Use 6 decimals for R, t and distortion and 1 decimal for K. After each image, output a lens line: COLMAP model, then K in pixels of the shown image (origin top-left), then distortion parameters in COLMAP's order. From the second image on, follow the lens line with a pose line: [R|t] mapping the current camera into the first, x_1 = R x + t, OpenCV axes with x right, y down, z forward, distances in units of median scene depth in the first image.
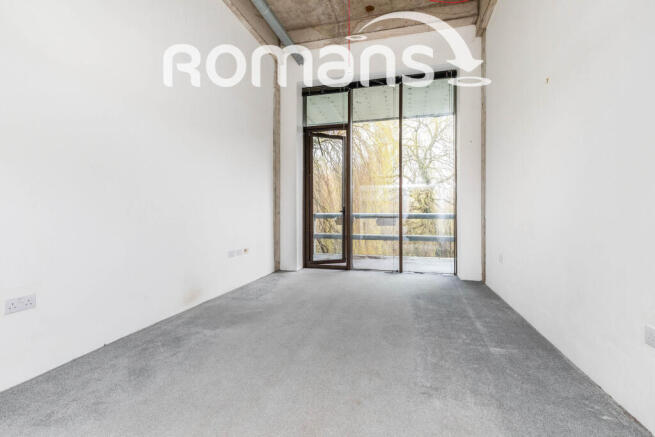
lens RADIAL K [[298.4, 0, 328.4], [0, 298.4, 211.6], [0, 0, 1]] dist [-0.000501, -0.000226]
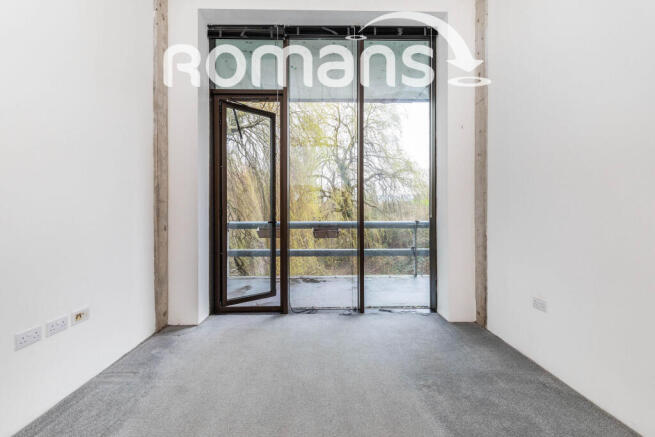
lens RADIAL K [[298.4, 0, 328.4], [0, 298.4, 211.6], [0, 0, 1]] dist [-0.000501, -0.000226]
pose [[0.958503, -0.001344, 0.285079, -0.025582], [0.001278, 0.999999, 0.000416, -0.026523], [-0.285079, -0.000035, 0.958504, 0.331810]]
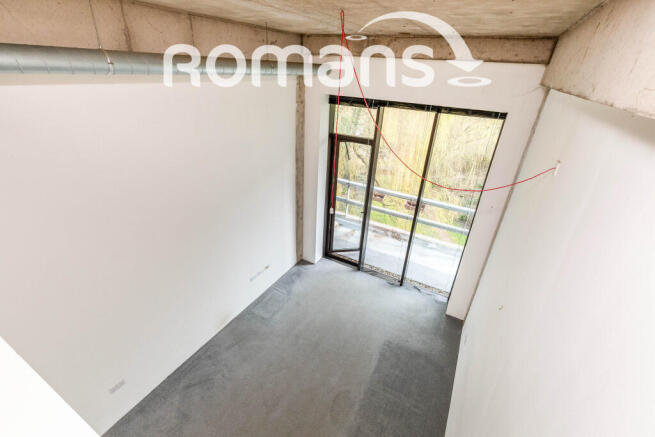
lens RADIAL K [[298.4, 0, 328.4], [0, 298.4, 211.6], [0, 0, 1]] dist [-0.000501, -0.000226]
pose [[0.969165, 0.150012, -0.195488, 0.138920], [-0.048017, 0.893102, 0.447285, -0.495236], [0.241689, -0.424106, 0.872766, 0.052864]]
